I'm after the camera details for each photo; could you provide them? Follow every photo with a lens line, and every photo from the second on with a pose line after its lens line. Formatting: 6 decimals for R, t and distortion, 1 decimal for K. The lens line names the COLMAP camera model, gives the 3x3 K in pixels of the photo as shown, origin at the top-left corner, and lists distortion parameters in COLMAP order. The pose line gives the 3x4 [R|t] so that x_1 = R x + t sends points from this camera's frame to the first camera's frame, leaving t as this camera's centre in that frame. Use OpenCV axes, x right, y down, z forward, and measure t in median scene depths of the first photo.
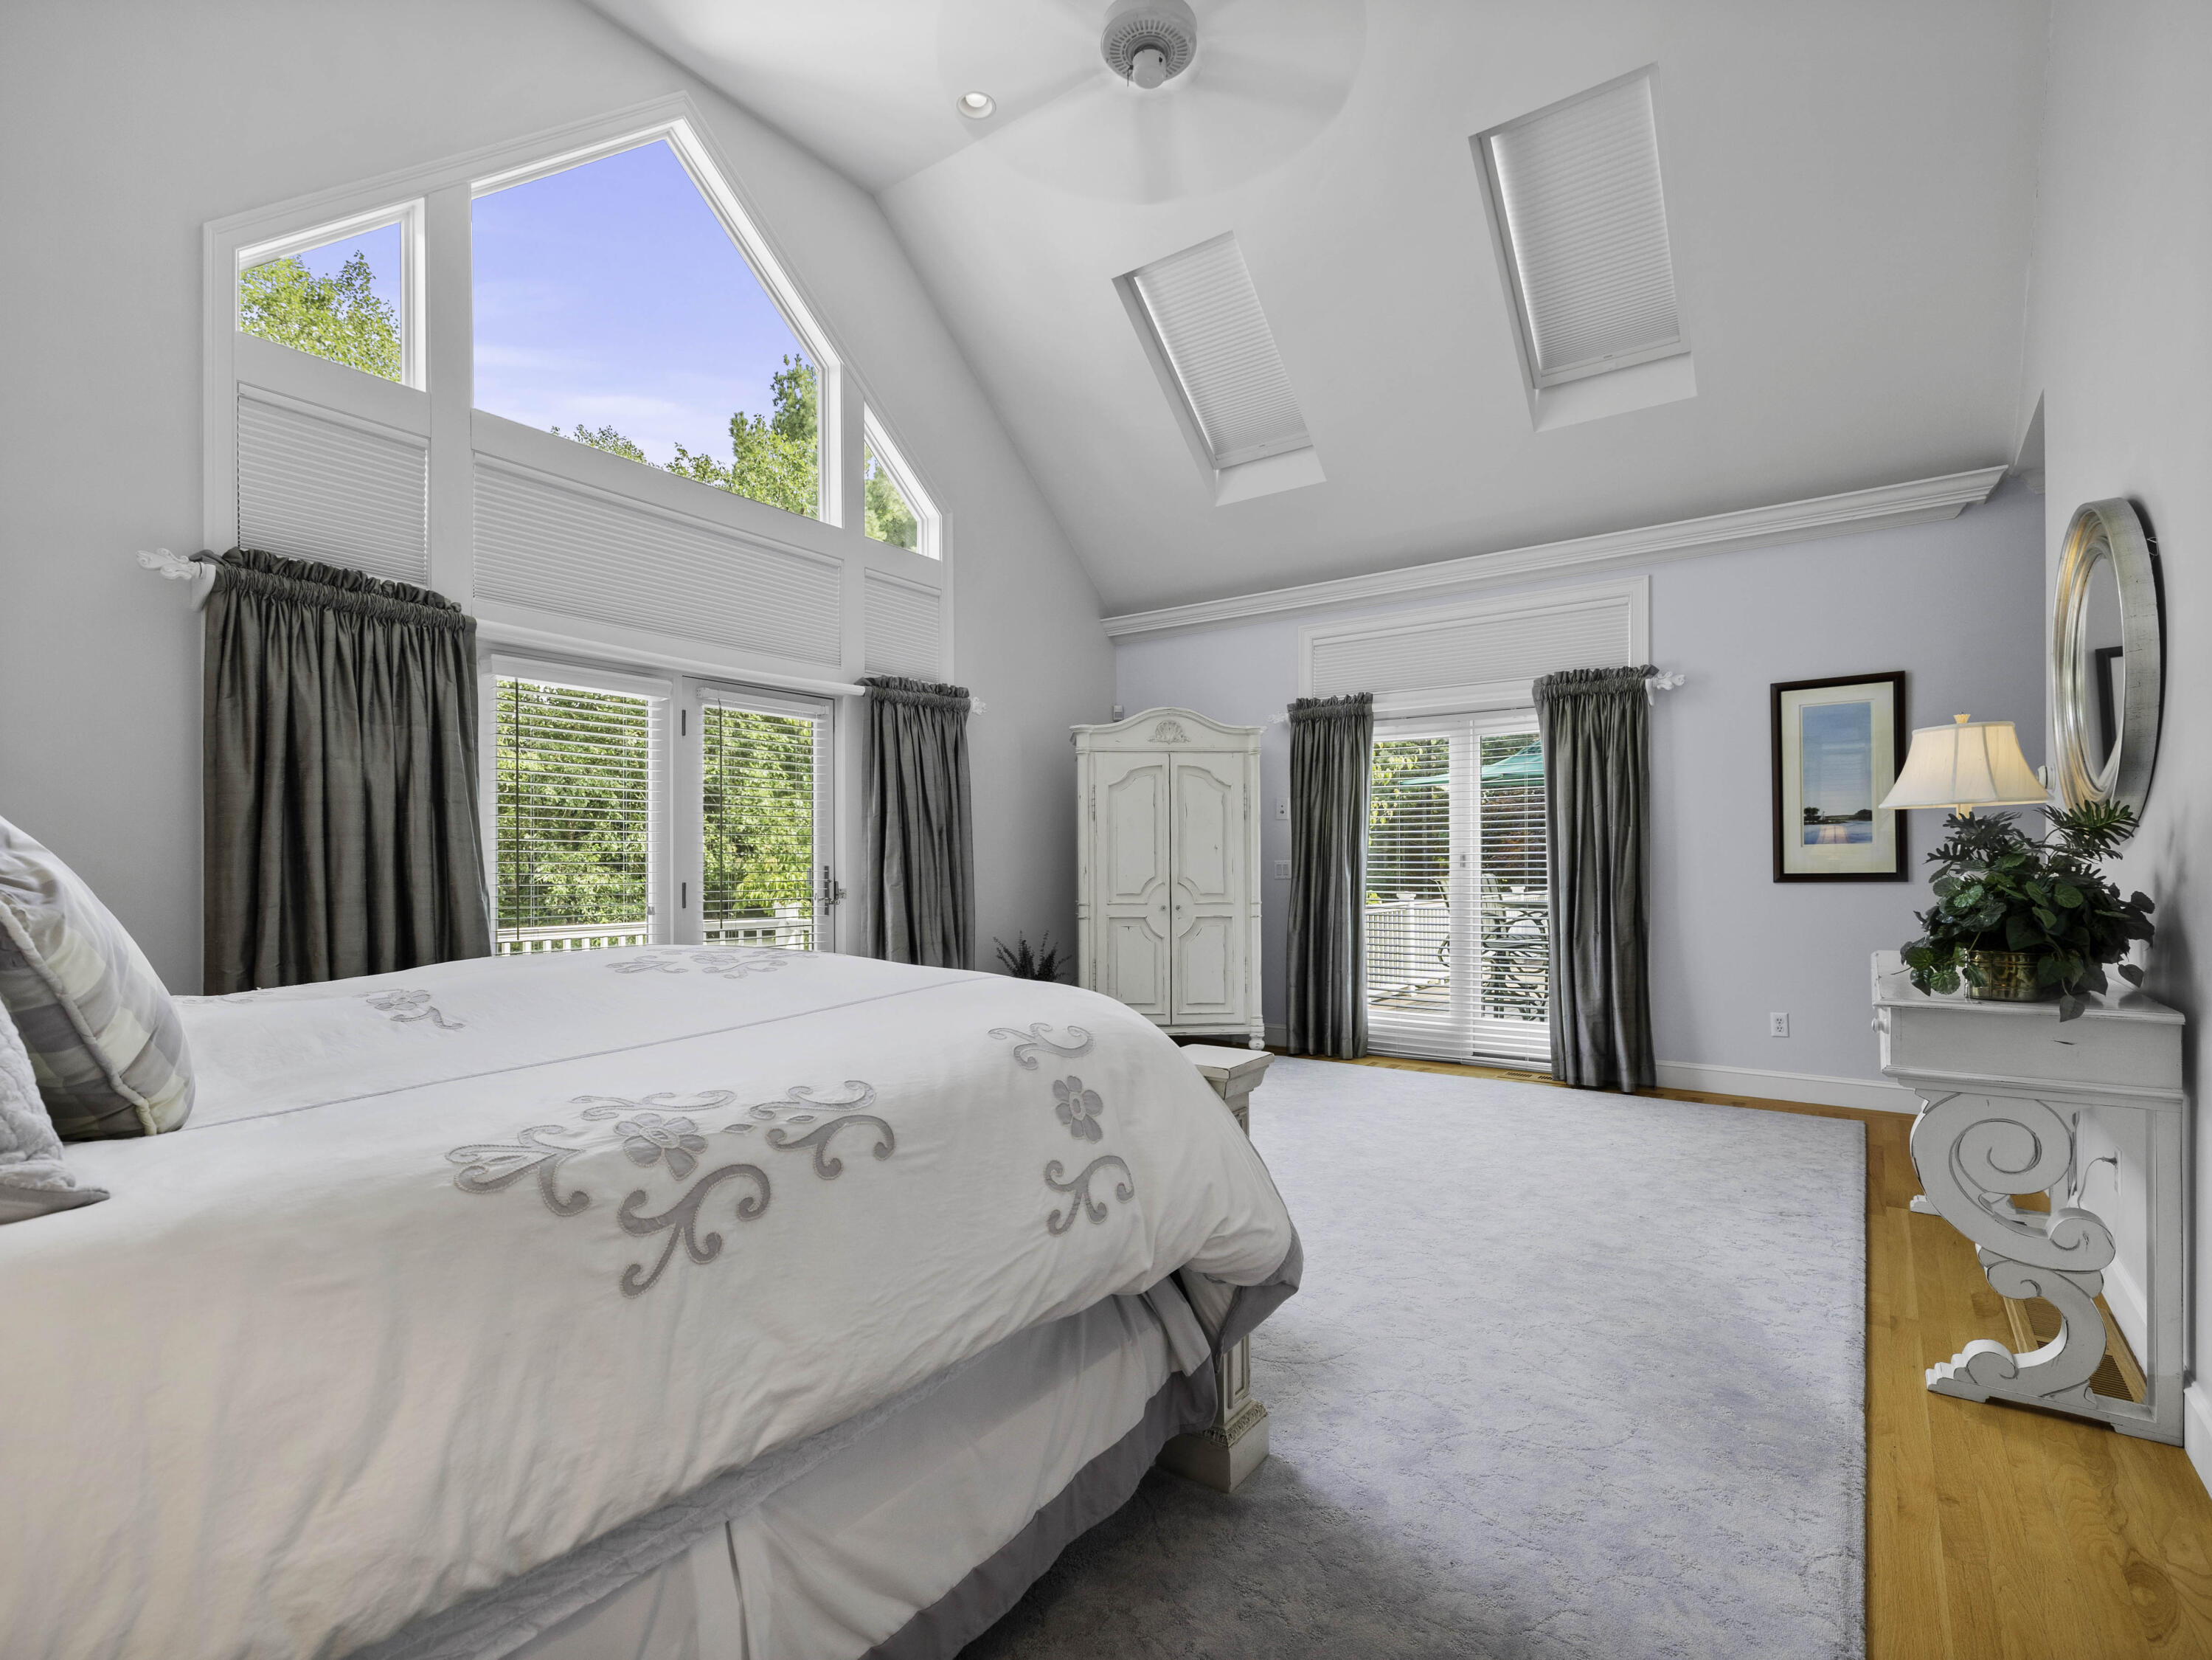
lens RADIAL K [[1054.6, 0, 1101.6], [0, 1054.6, 850.8], [0, 0, 1]] dist [0.009800, -0.001474]
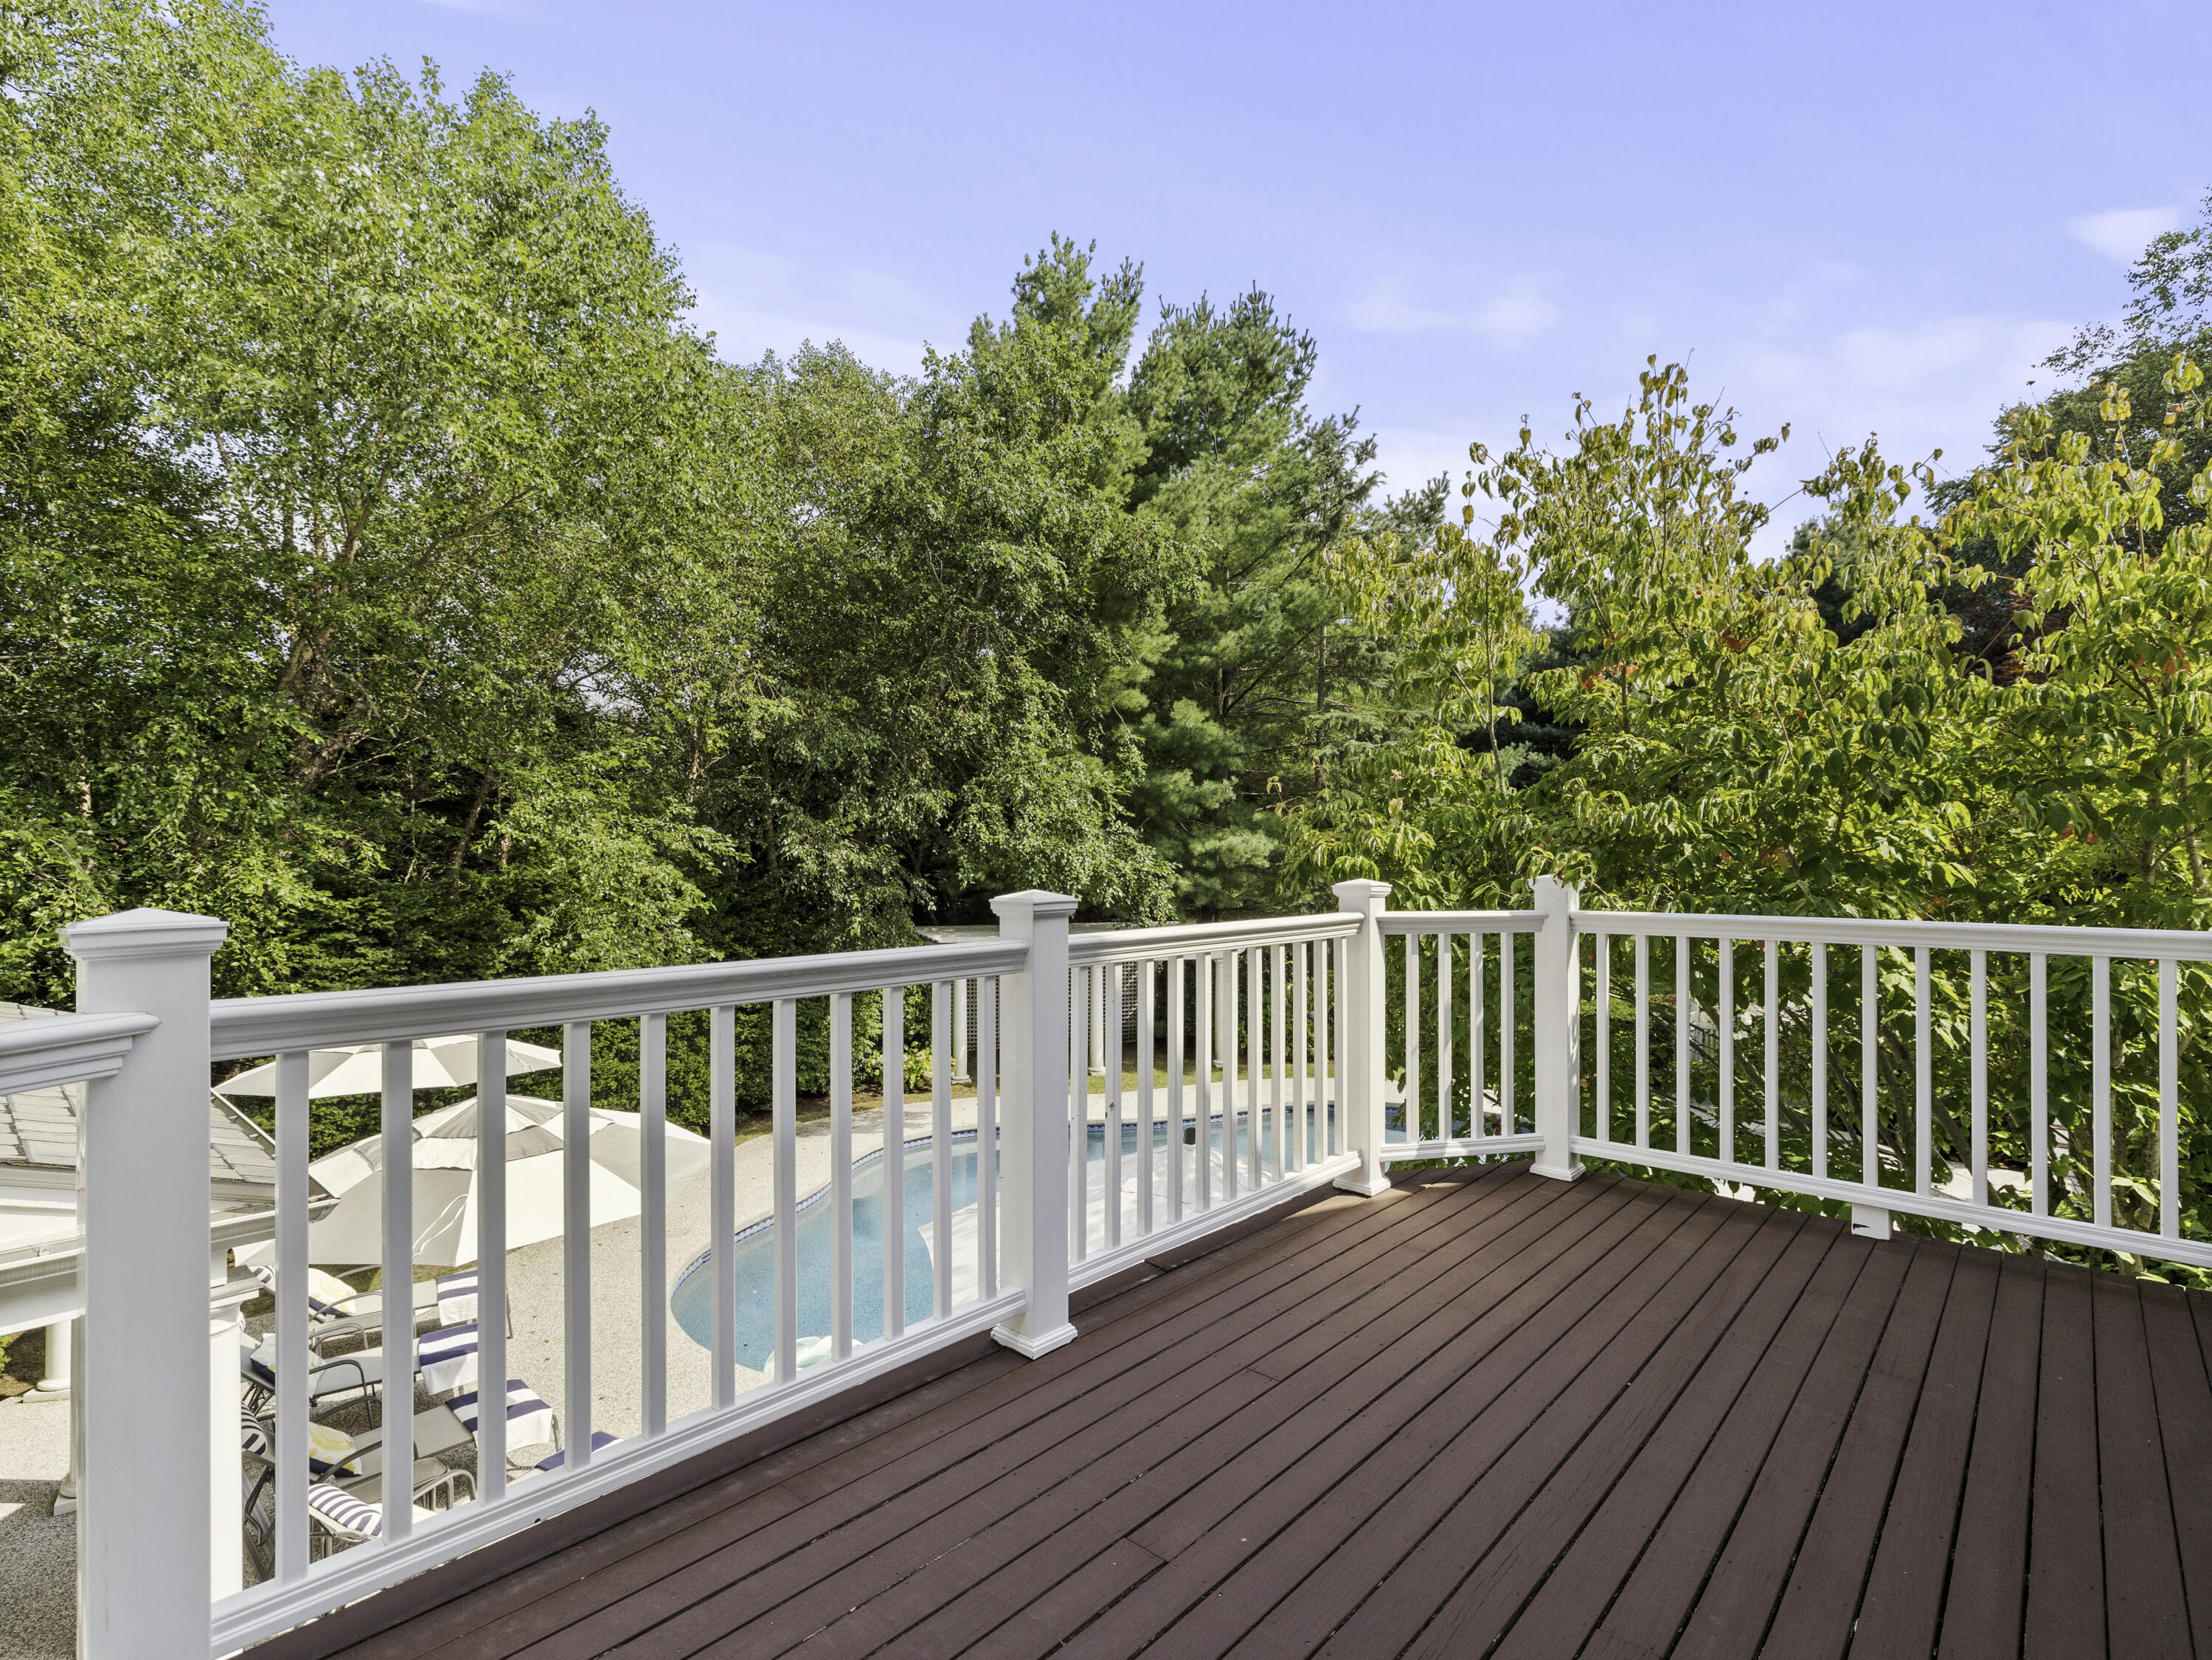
lens RADIAL K [[1054.6, 0, 1109.4], [0, 1054.6, 838.9], [0, 0, 1]] dist [0.009800, -0.001474]
pose [[0.993163, 0.007712, -0.116479, -0.145964], [-0.006543, 0.999924, 0.010414, 0.003869], [0.116551, -0.009581, 0.993139, 0.160212]]
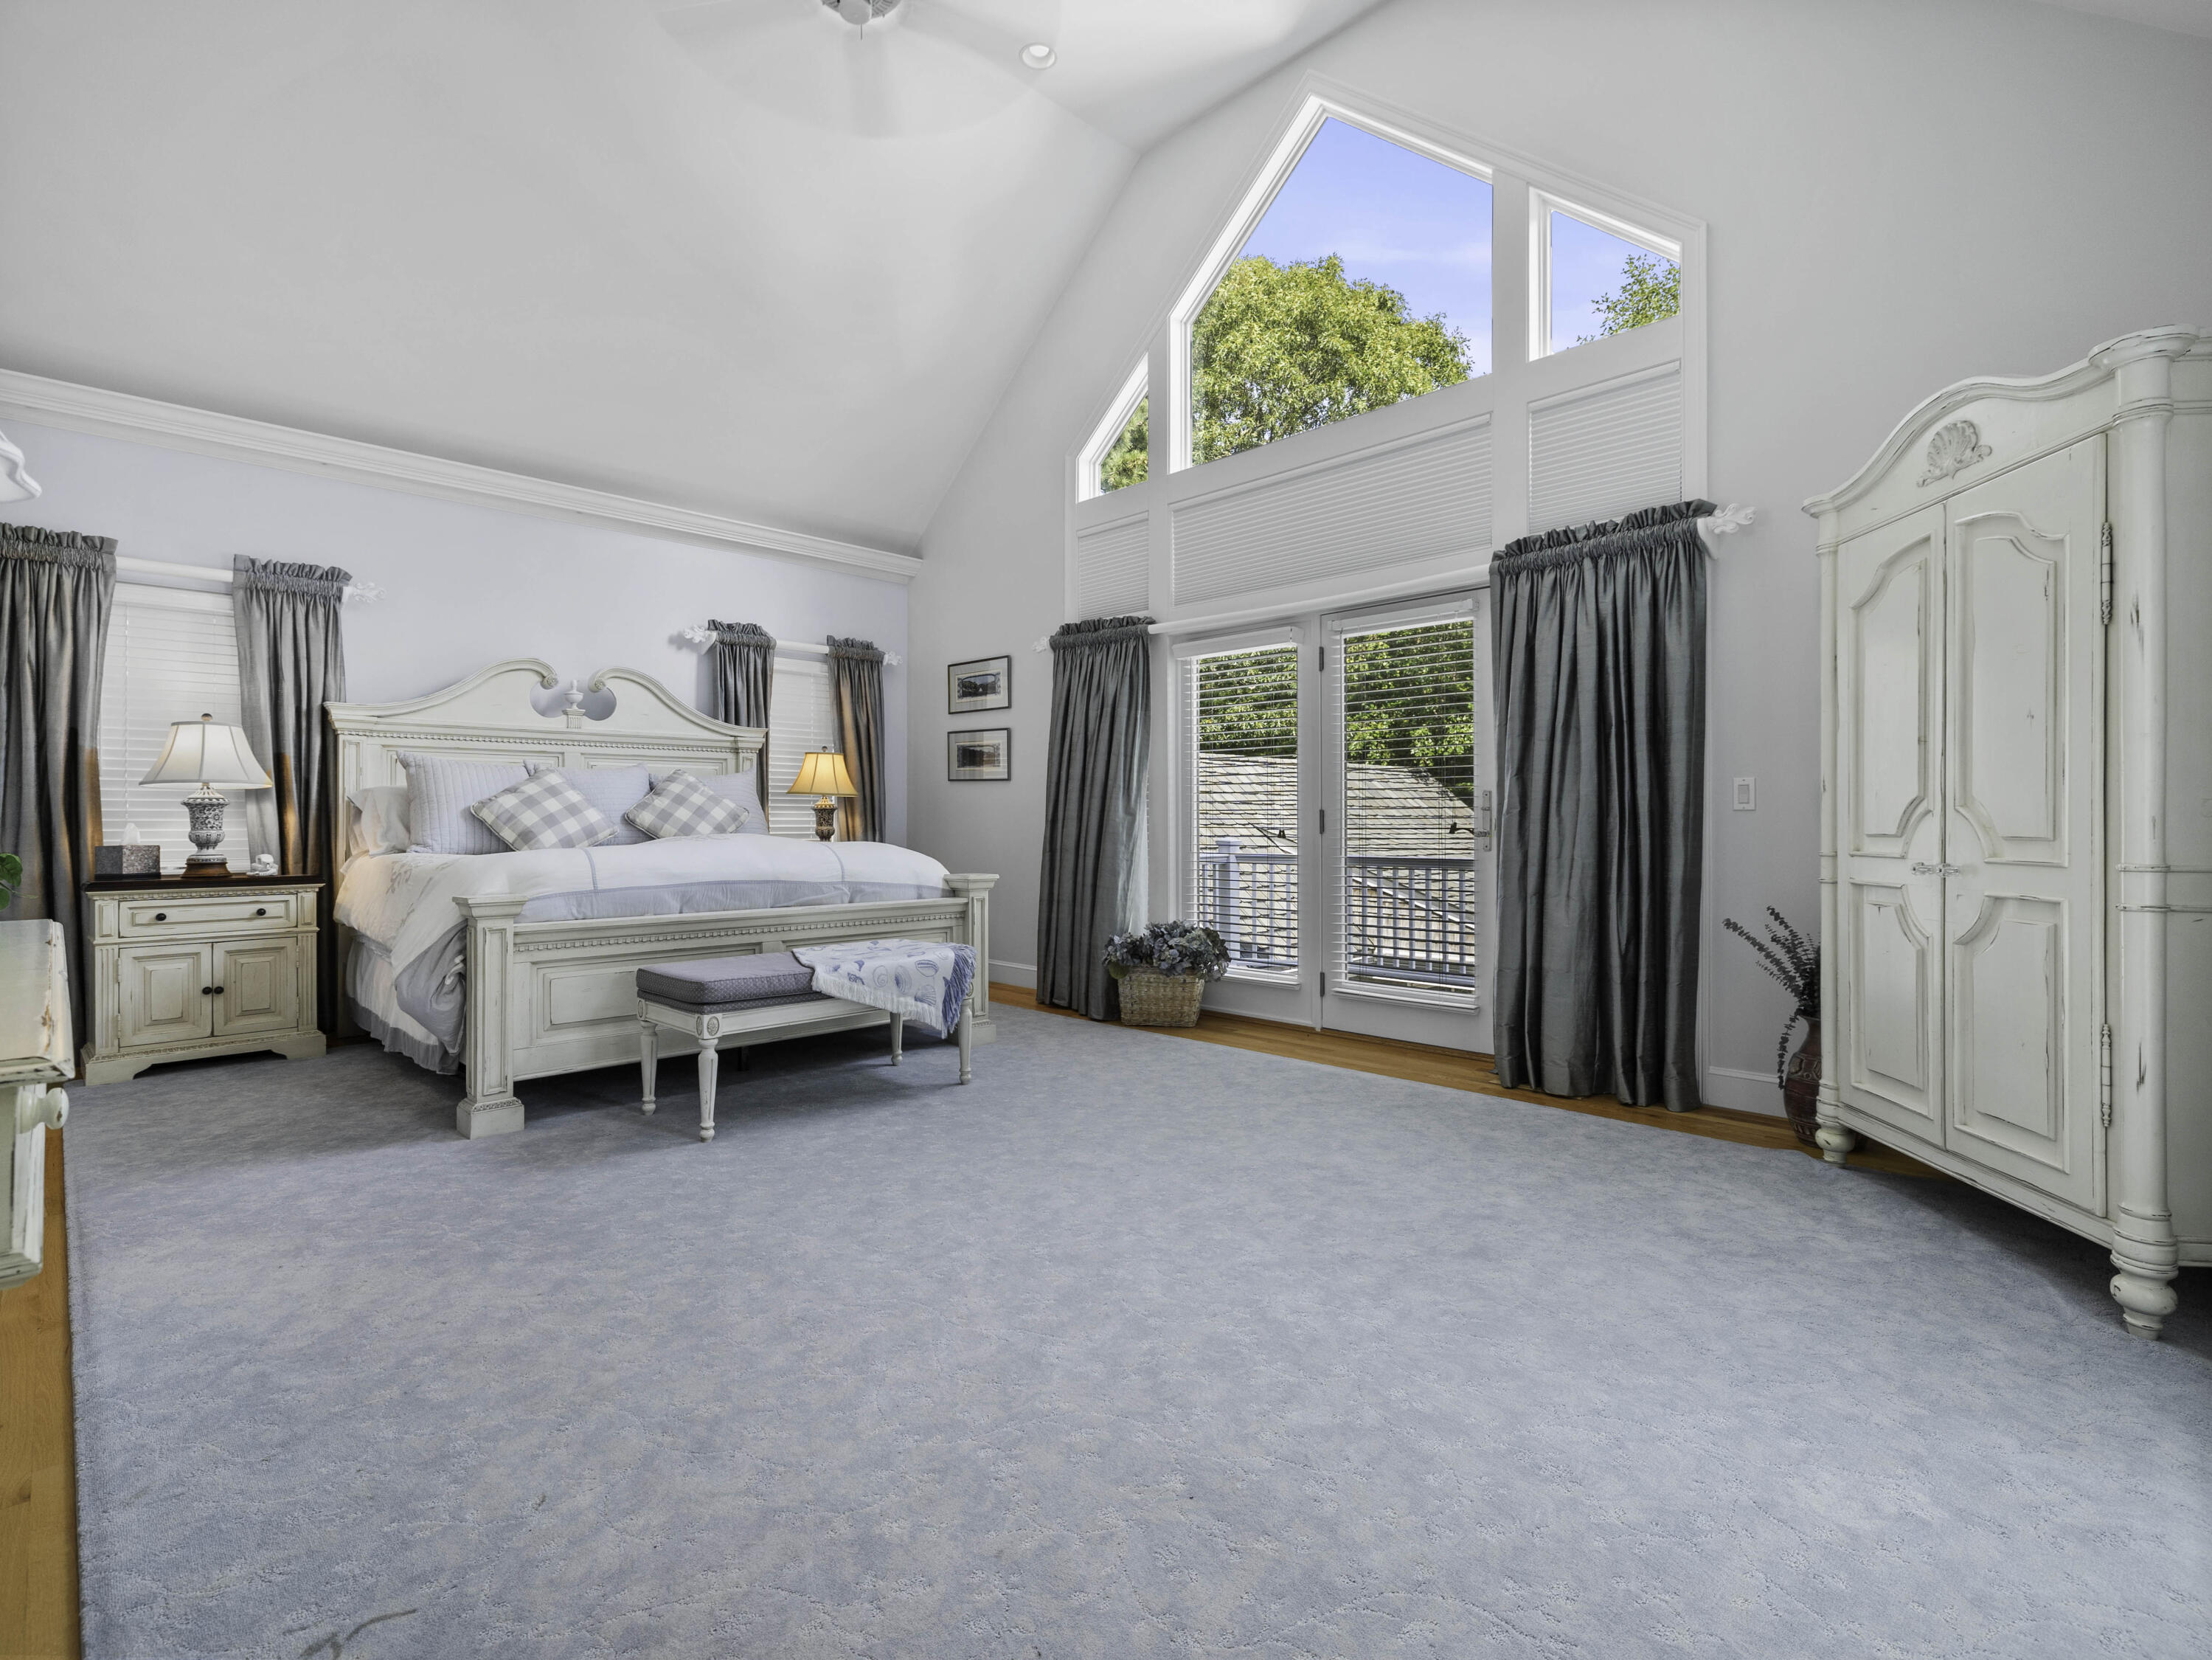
lens RADIAL K [[1054.6, 0, 1105.0], [0, 1054.6, 827.6], [0, 0, 1]] dist [0.009800, -0.001474]
pose [[-0.145365, 0.012048, -0.989305, 0.591611], [0.019937, 0.999758, 0.009246, 0.029774], [0.989177, -0.018380, -0.145570, 0.806252]]
